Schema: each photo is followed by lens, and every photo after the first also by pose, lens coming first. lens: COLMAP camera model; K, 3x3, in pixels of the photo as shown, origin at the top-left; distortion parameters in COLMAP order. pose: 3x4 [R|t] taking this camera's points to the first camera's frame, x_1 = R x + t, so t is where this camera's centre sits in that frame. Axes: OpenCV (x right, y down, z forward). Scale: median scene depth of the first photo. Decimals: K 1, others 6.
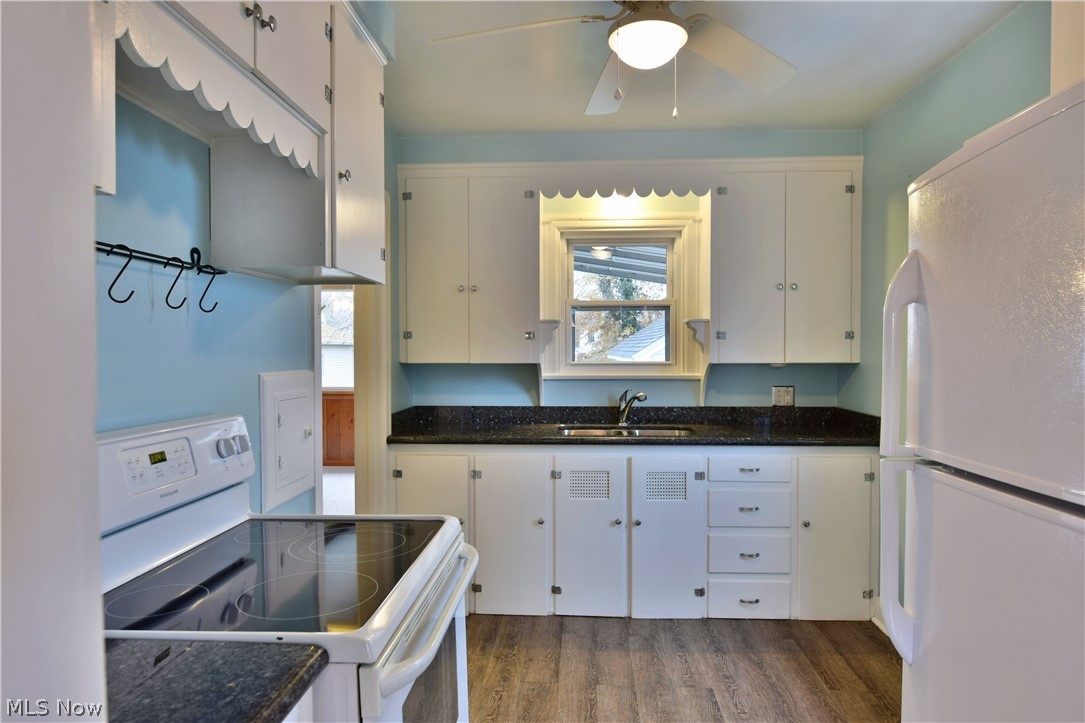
lens RADIAL K [[663.6, 0, 545.0], [0, 663.6, 363.4], [0, 0, 1]] dist [-0.012836, -0.002000]
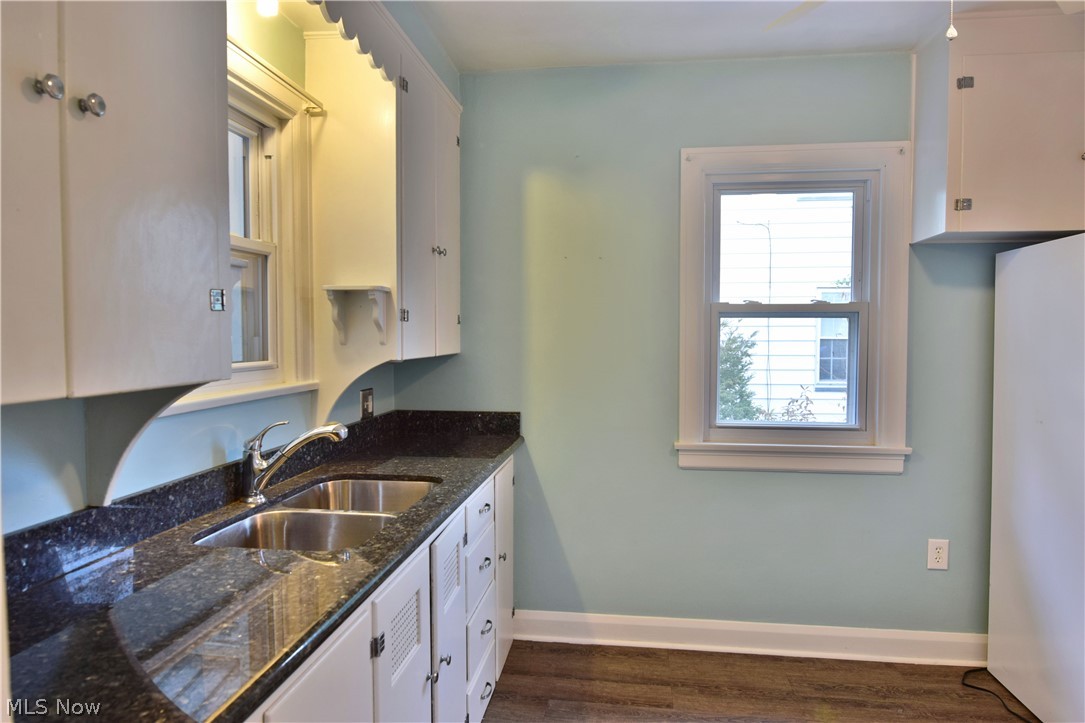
lens RADIAL K [[663.6, 0, 545.0], [0, 663.6, 363.4], [0, 0, 1]] dist [-0.012836, -0.002000]
pose [[0.077239, -0.040135, 0.996204, -0.387527], [0.021185, 0.999030, 0.038606, -0.019825], [-0.996787, 0.018122, 0.078015, 0.887199]]
